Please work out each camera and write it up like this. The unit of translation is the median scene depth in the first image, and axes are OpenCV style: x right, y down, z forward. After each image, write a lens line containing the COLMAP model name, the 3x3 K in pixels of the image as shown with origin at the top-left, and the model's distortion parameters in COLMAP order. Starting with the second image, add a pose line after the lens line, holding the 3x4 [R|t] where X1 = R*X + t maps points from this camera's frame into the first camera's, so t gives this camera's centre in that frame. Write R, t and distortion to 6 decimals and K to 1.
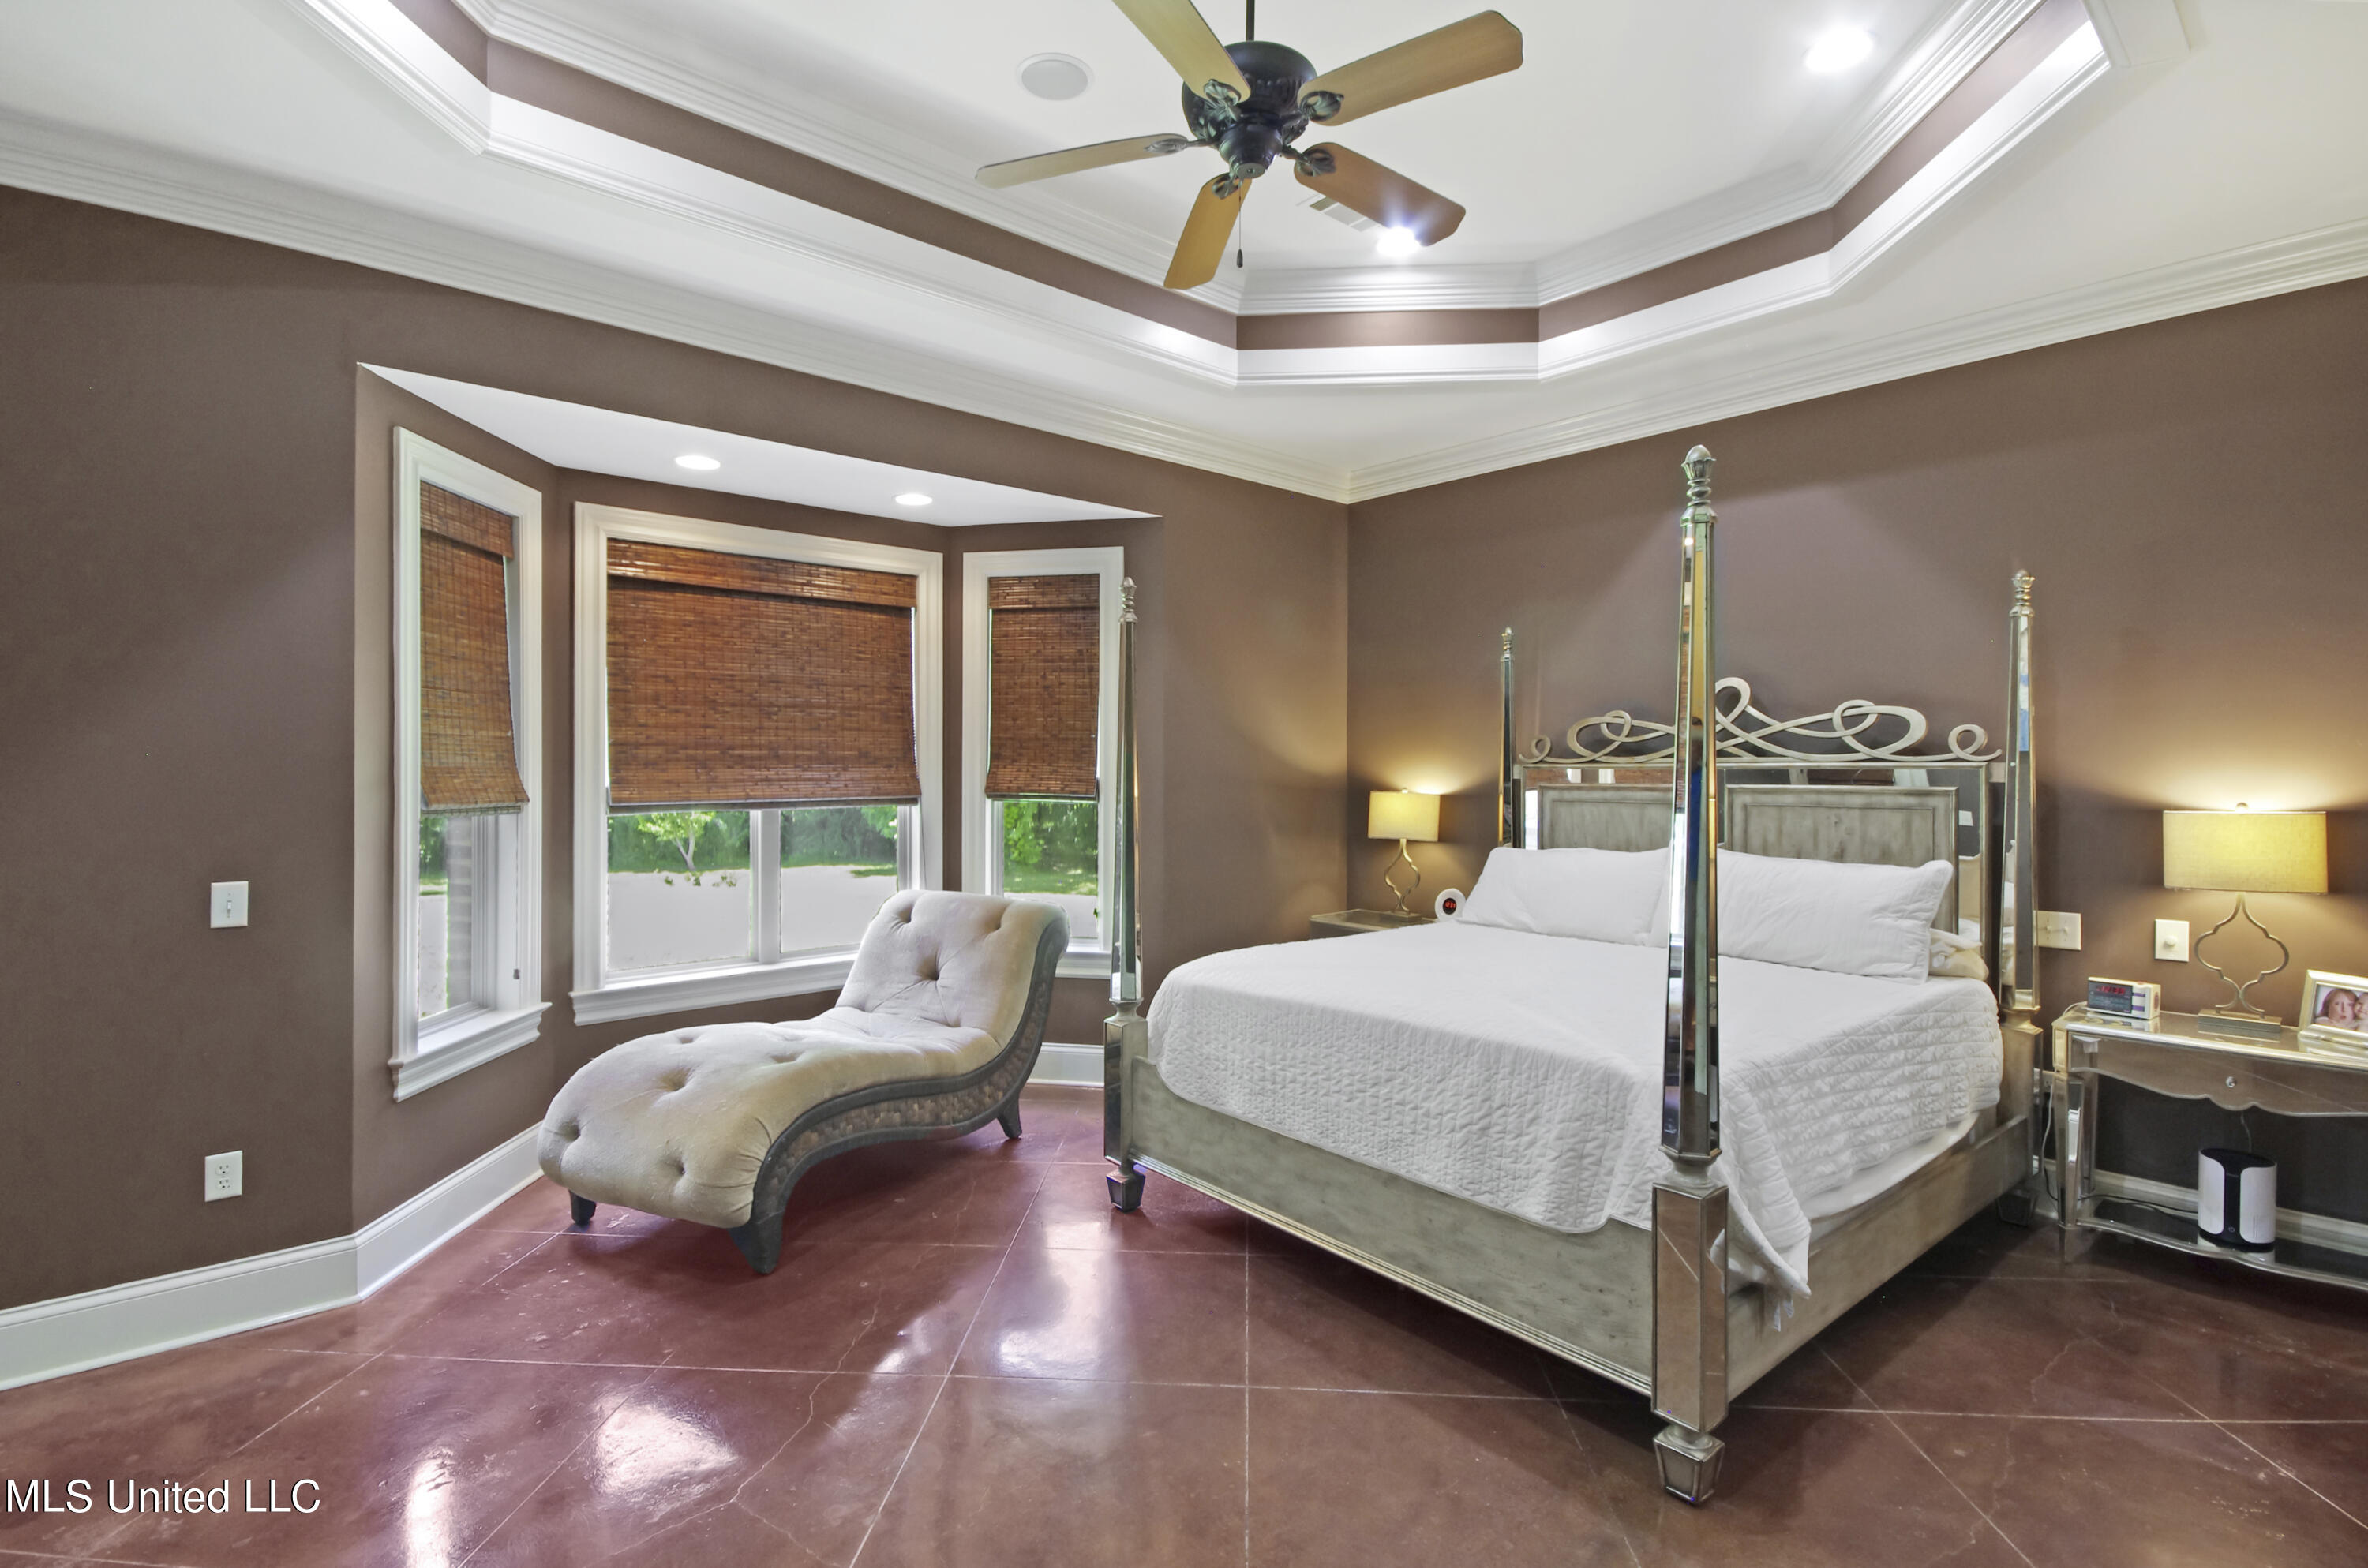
lens RADIAL K [[1110.1, 0, 1193.5], [0, 1110.1, 785.7], [0, 0, 1]] dist [0.000569, 0.000777]
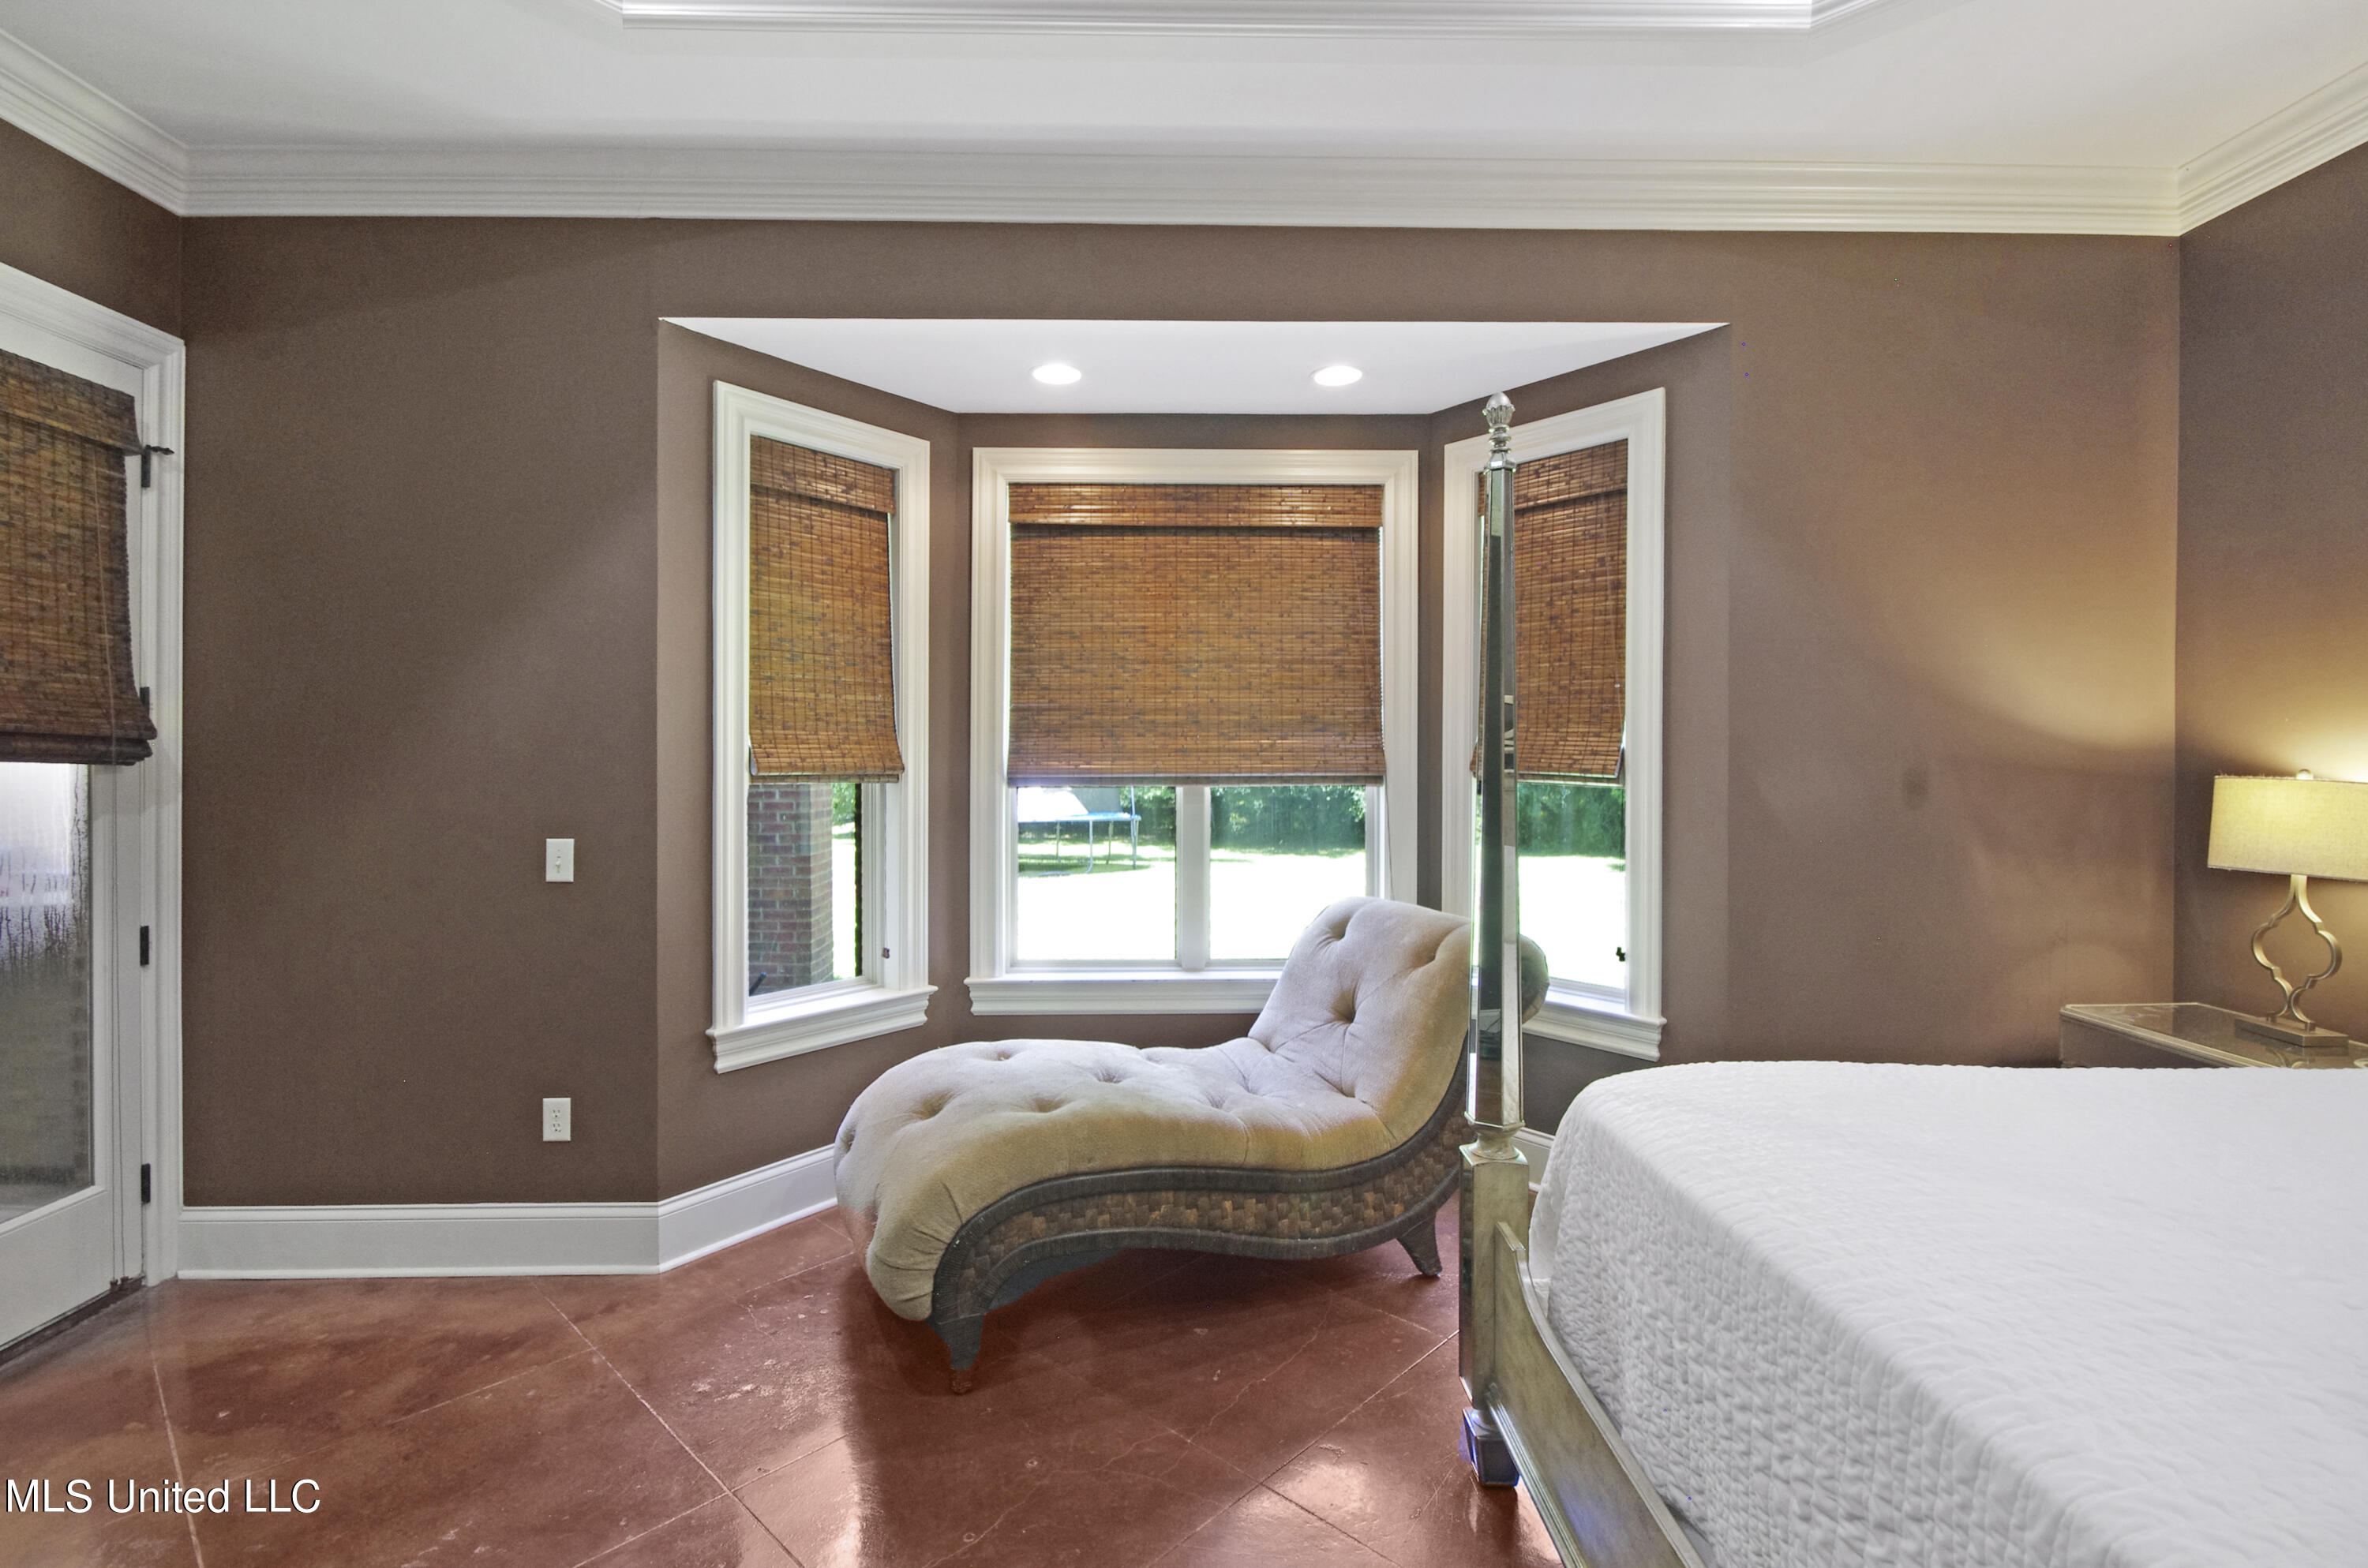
lens RADIAL K [[1110.1, 0, 1173.4], [0, 1110.1, 762.5], [0, 0, 1]] dist [0.000569, 0.000777]
pose [[0.758736, 0.006036, -0.651371, 0.164510], [-0.011693, 0.999922, -0.004355, 0.008150], [0.651294, 0.010921, 0.758747, 0.386855]]
